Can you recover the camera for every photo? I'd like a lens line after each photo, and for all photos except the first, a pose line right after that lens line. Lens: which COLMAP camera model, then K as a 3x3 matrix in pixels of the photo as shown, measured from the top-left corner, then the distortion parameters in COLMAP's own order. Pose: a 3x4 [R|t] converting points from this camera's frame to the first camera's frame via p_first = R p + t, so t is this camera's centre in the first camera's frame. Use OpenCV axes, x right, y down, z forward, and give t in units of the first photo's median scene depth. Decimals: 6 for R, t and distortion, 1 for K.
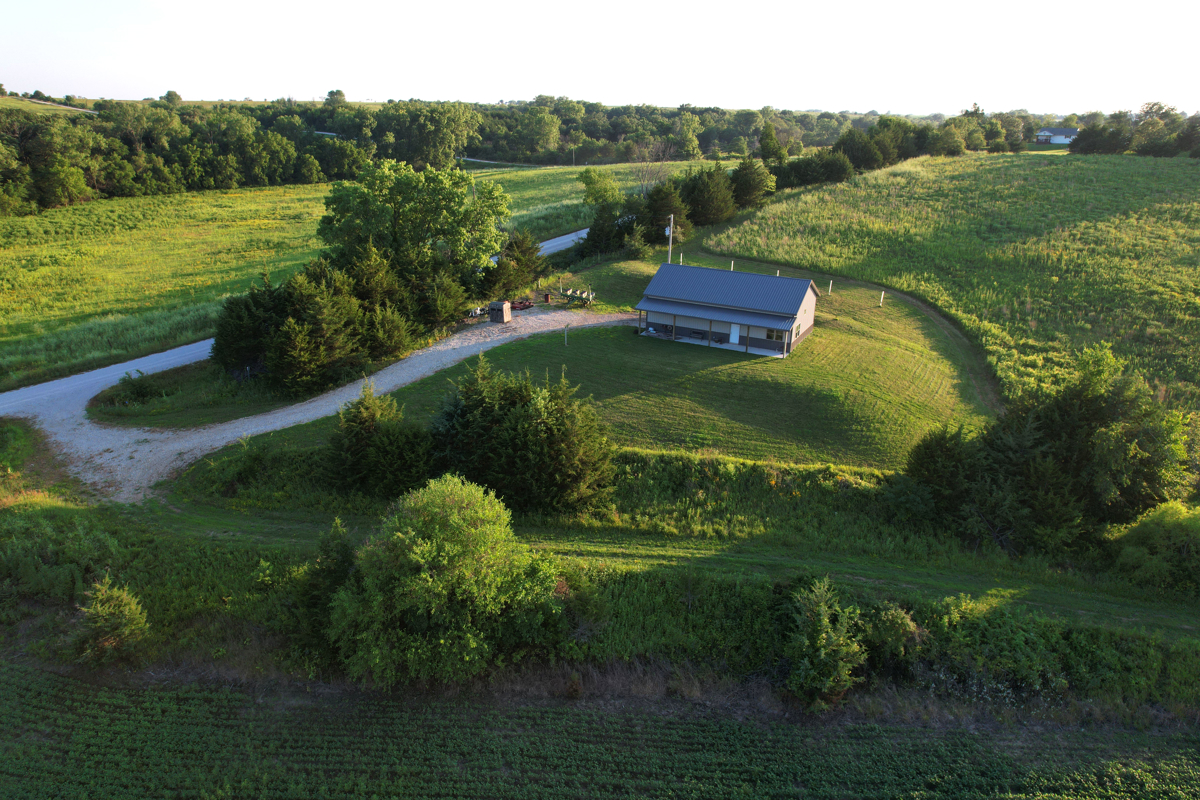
lens RADIAL K [[776.5, 0, 601.3], [0, 776.5, 401.8], [0, 0, 1]] dist [-0.091345, 0.075664]
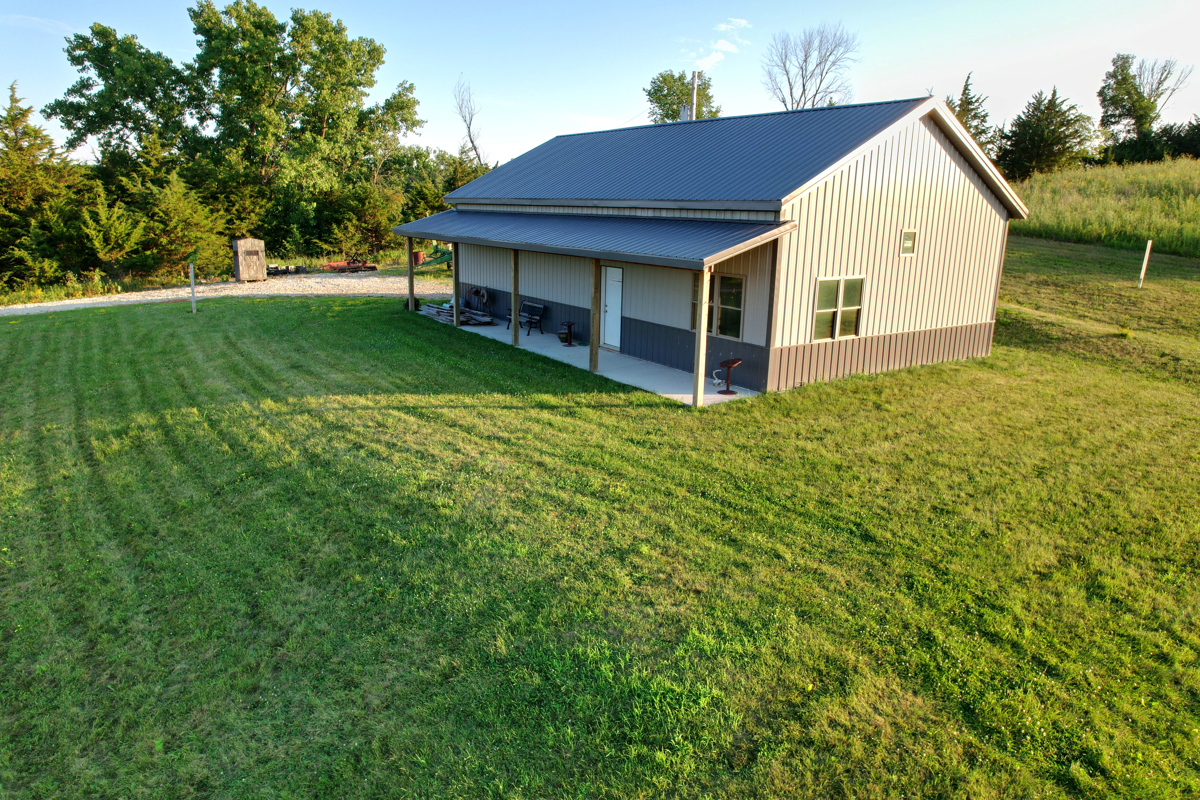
lens RADIAL K [[776.5, 0, 601.3], [0, 776.5, 401.8], [0, 0, 1]] dist [-0.091345, 0.075664]
pose [[0.887493, 0.114166, -0.446455, 0.094620], [-0.165108, 0.983283, -0.076771, -0.011589], [0.430227, 0.141847, 0.891507, 0.246590]]
